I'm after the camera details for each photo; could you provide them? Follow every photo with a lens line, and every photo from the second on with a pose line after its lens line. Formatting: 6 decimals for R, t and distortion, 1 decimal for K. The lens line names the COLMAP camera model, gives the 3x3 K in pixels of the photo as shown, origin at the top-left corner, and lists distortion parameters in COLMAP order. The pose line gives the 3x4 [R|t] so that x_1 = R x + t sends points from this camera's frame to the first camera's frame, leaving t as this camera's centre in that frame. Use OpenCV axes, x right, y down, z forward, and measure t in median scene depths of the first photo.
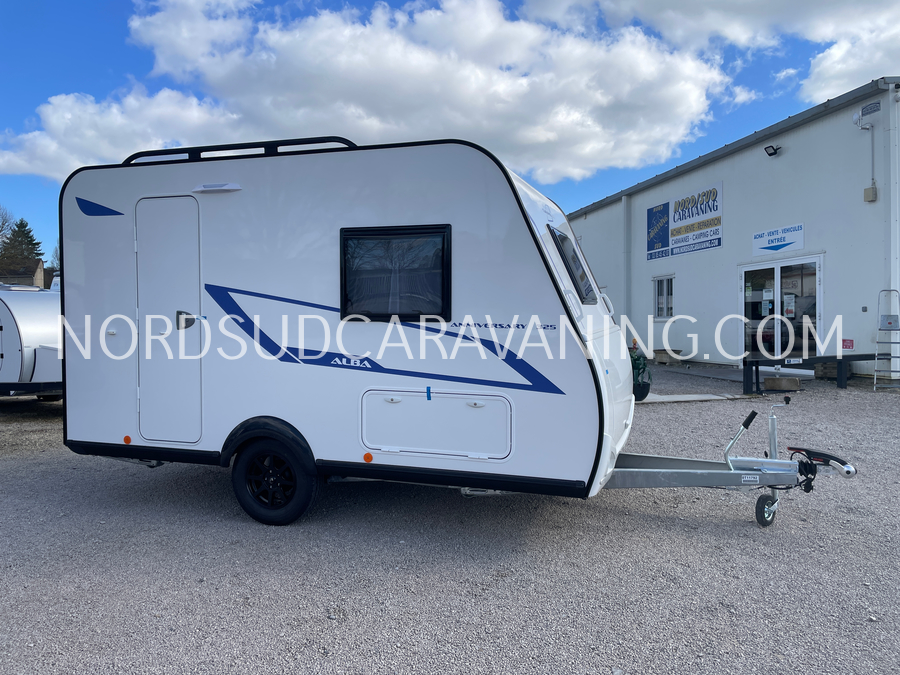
lens RADIAL K [[685.1, 0, 455.3], [0, 685.1, 335.2], [0, 0, 1]] dist [0.089520, -0.105758]
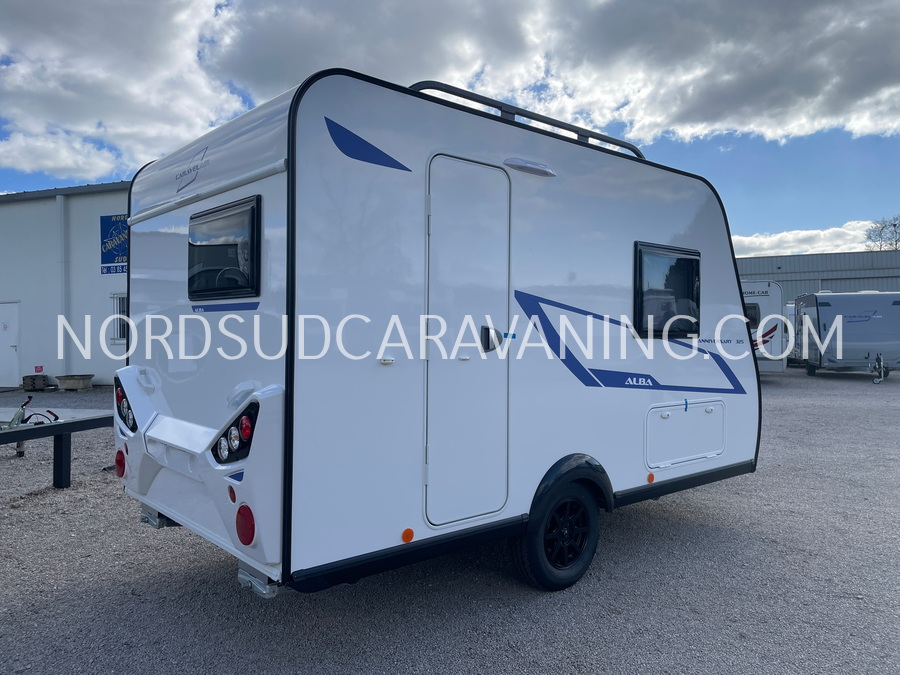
lens RADIAL K [[685.1, 0, 455.3], [0, 685.1, 335.2], [0, 0, 1]] dist [0.089520, -0.105758]
pose [[0.492526, -0.000222, 0.870298, -1.050762], [0.029069, 0.999446, -0.016195, -0.016007], [-0.869812, 0.033275, 0.492260, 0.705102]]
